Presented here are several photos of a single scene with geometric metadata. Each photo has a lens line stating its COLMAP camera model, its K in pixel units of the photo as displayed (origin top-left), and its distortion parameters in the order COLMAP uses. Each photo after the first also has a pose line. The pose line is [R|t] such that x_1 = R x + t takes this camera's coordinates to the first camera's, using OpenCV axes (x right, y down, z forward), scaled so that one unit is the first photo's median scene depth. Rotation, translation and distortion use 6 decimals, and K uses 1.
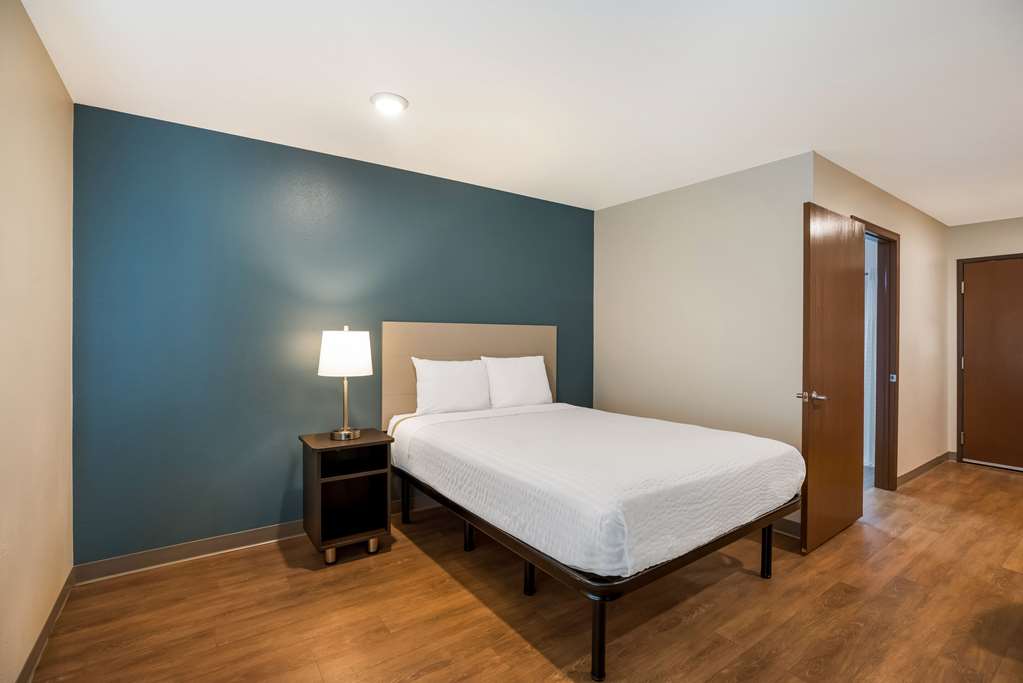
lens RADIAL K [[466.2, 0, 511.3], [0, 466.2, 340.3], [0, 0, 1]] dist [-0.030567, -0.000067]
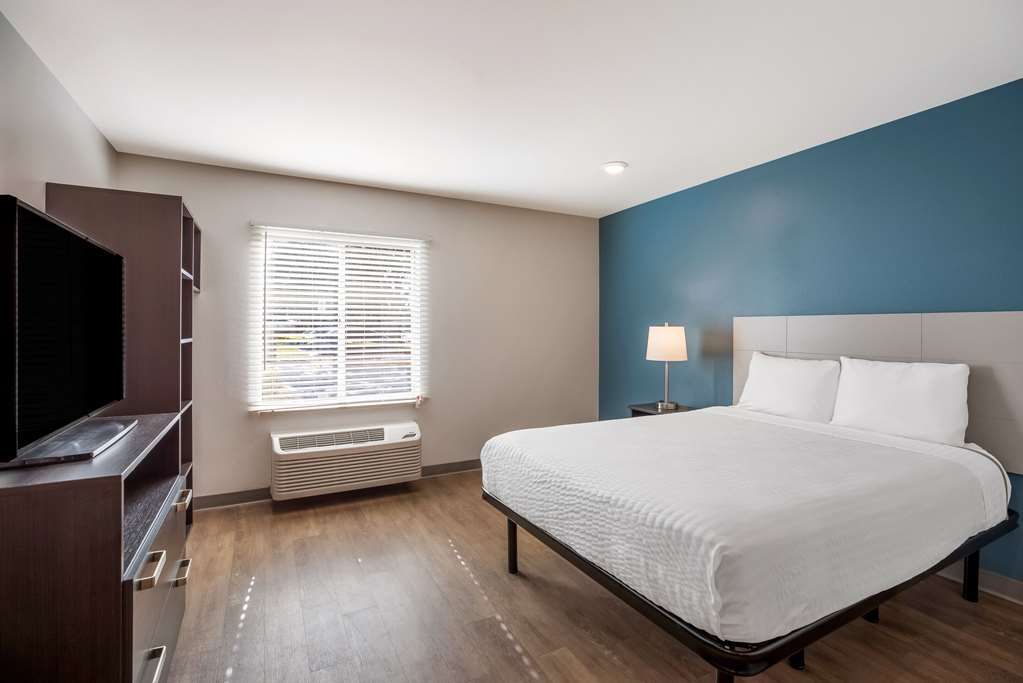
lens RADIAL K [[466.2, 0, 508.9], [0, 466.2, 336.1], [0, 0, 1]] dist [-0.030567, -0.000067]
pose [[-0.131834, 0.006050, -0.991253, 1.005188], [-0.013667, 0.999875, 0.007920, 0.002500], [0.991178, 0.014591, -0.131735, 0.730821]]
